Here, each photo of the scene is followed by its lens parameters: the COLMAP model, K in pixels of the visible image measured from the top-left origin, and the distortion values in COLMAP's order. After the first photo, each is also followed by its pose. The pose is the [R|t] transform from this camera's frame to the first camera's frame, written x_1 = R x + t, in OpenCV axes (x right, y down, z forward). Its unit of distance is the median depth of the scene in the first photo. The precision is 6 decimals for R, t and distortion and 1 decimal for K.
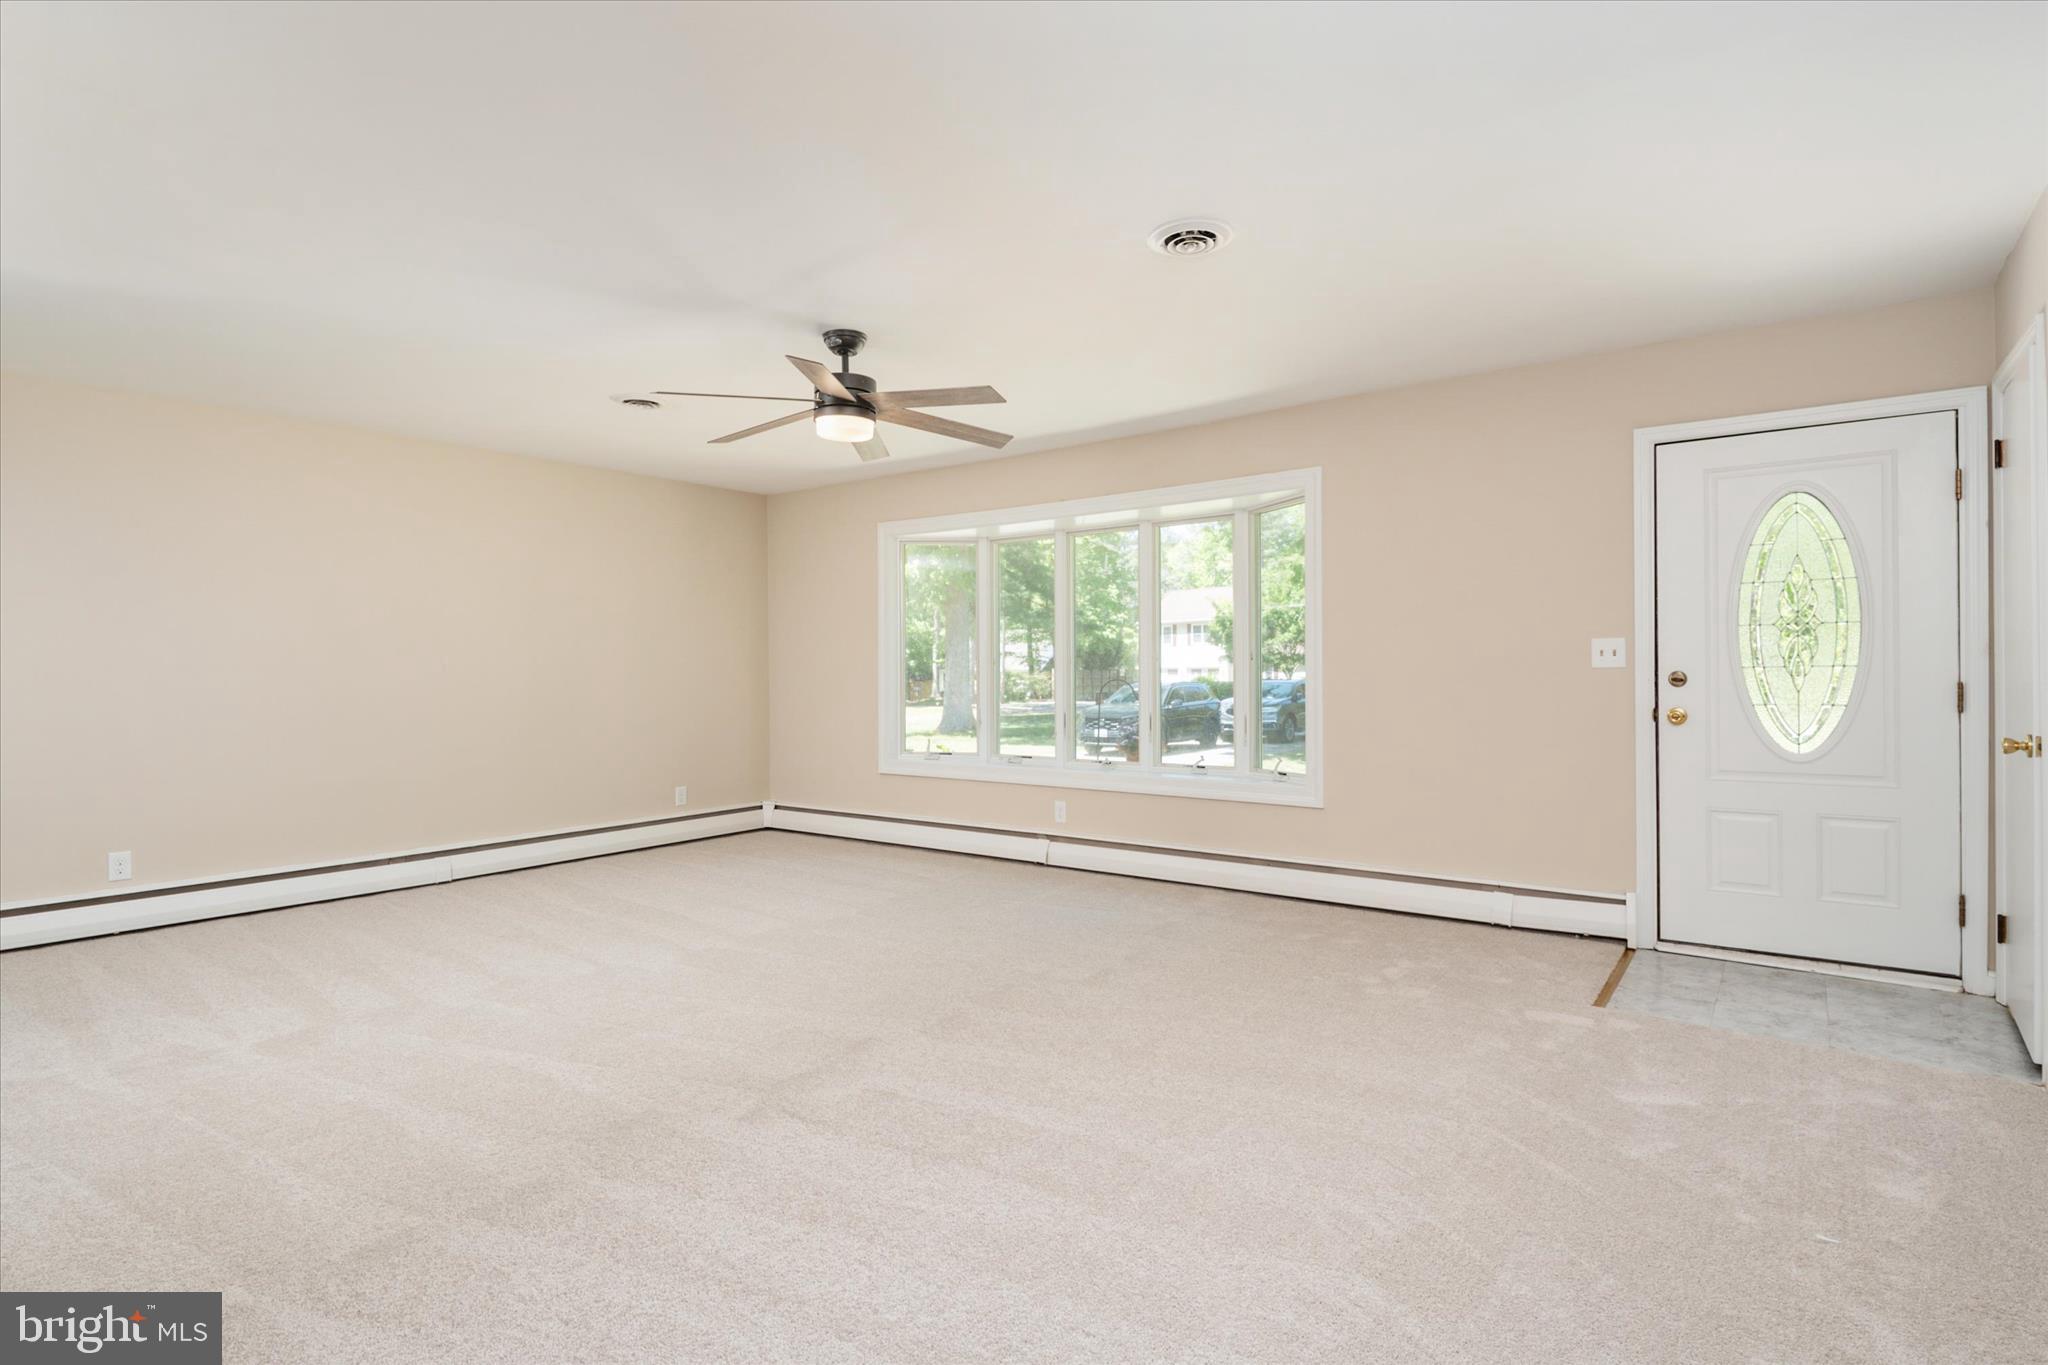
lens RADIAL K [[1041.4, 0, 1041.3], [0, 1041.4, 674.6], [0, 0, 1]] dist [0.003315, -0.000024]
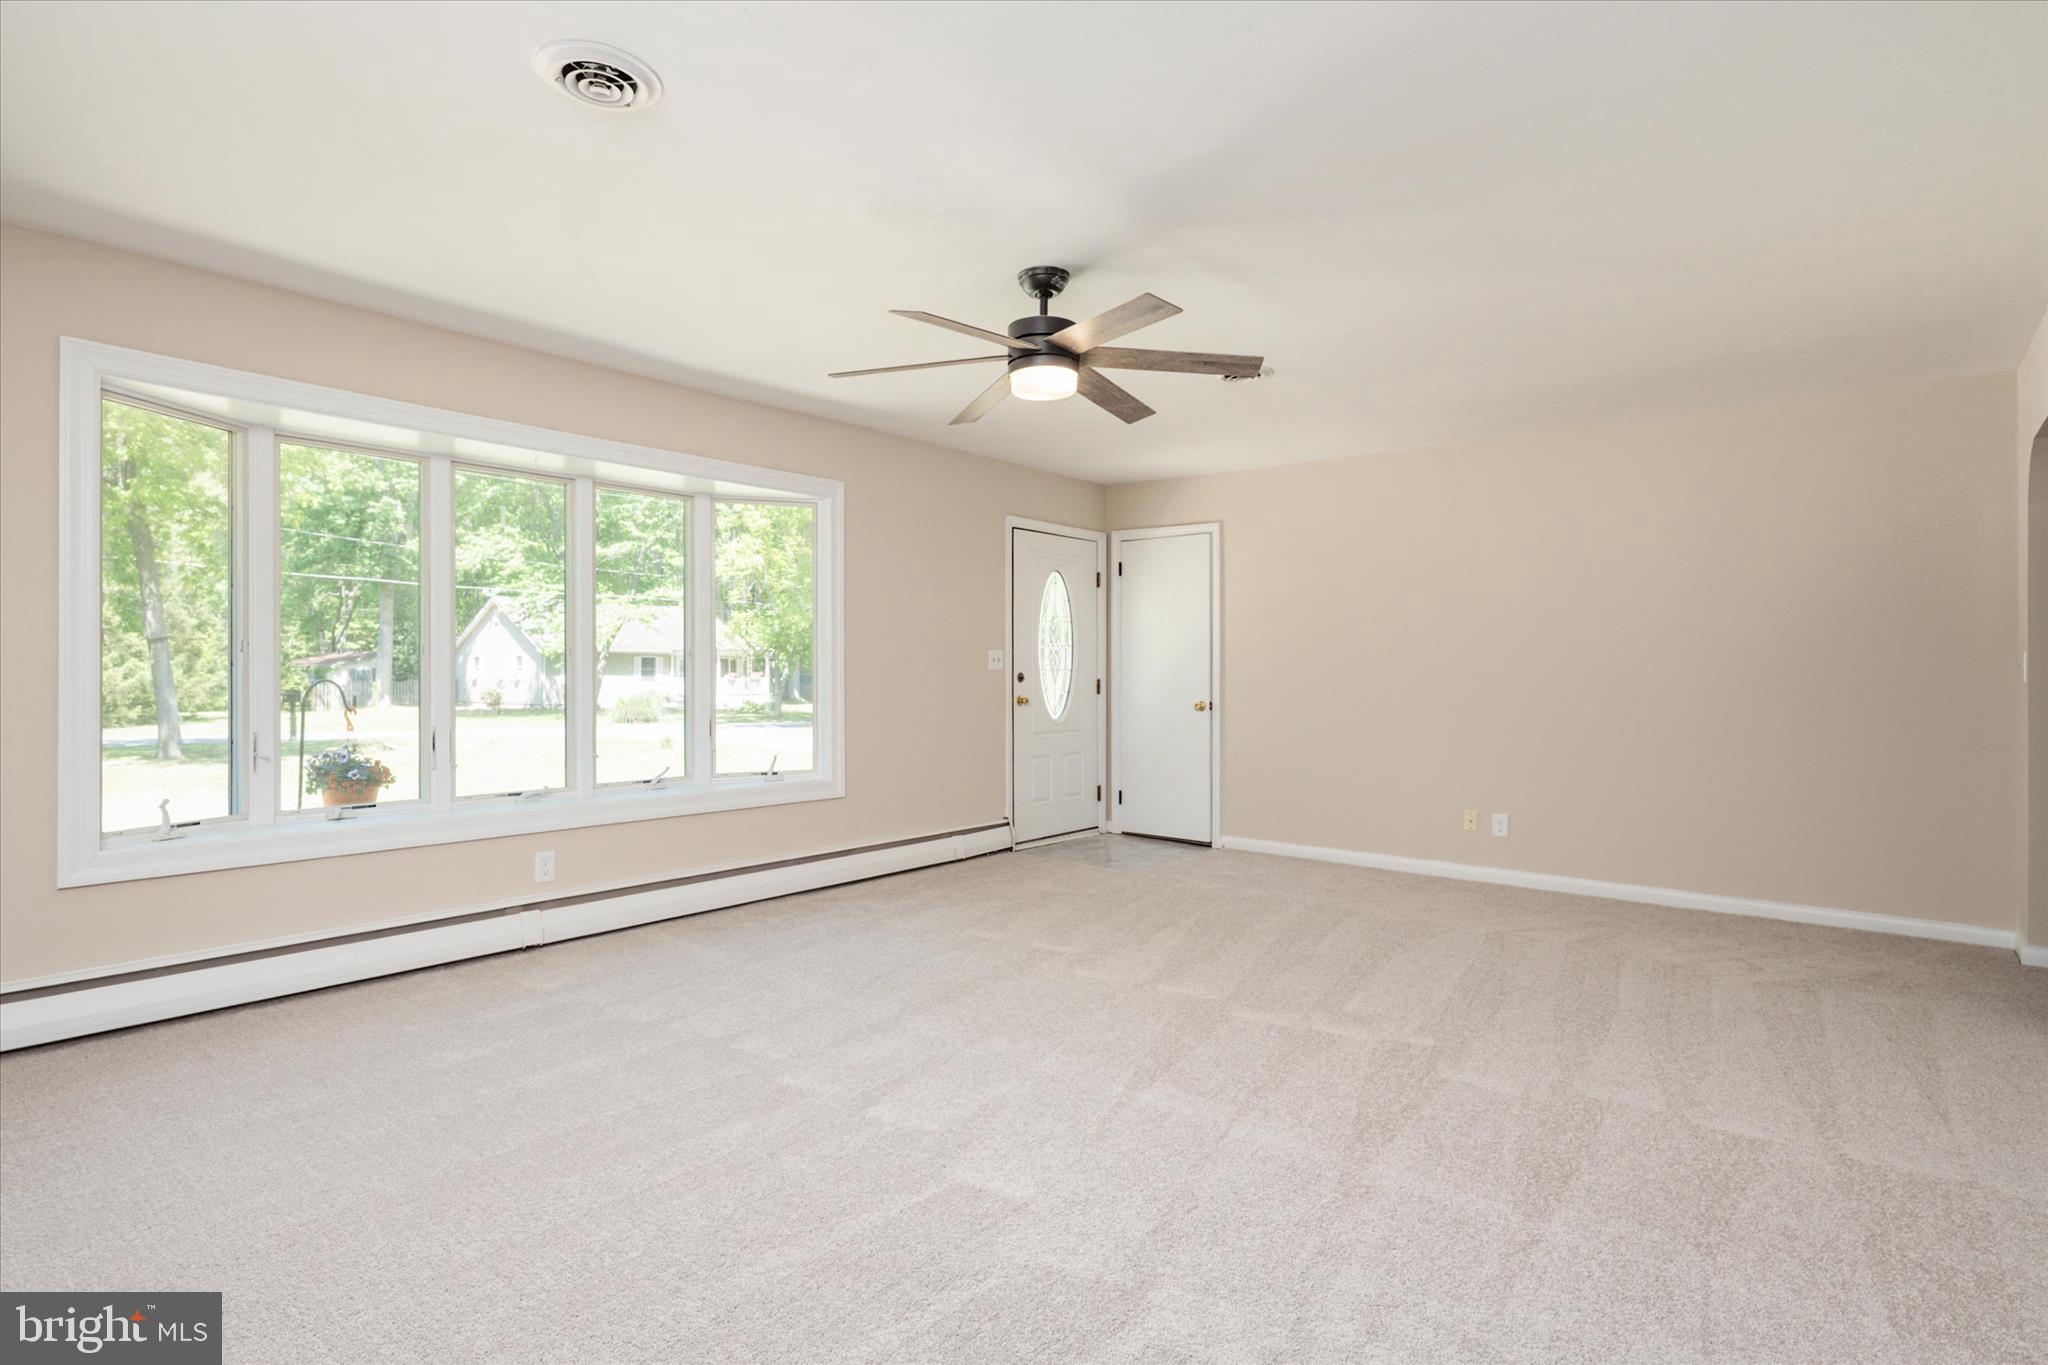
lens RADIAL K [[1041.4, 0, 1041.3], [0, 1041.4, 674.6], [0, 0, 1]] dist [0.003315, -0.000024]
pose [[0.037732, -0.005342, 0.999274, -0.965030], [-0.009283, 0.999941, 0.005696, -0.008944], [-0.999245, -0.009491, 0.037681, 0.905823]]
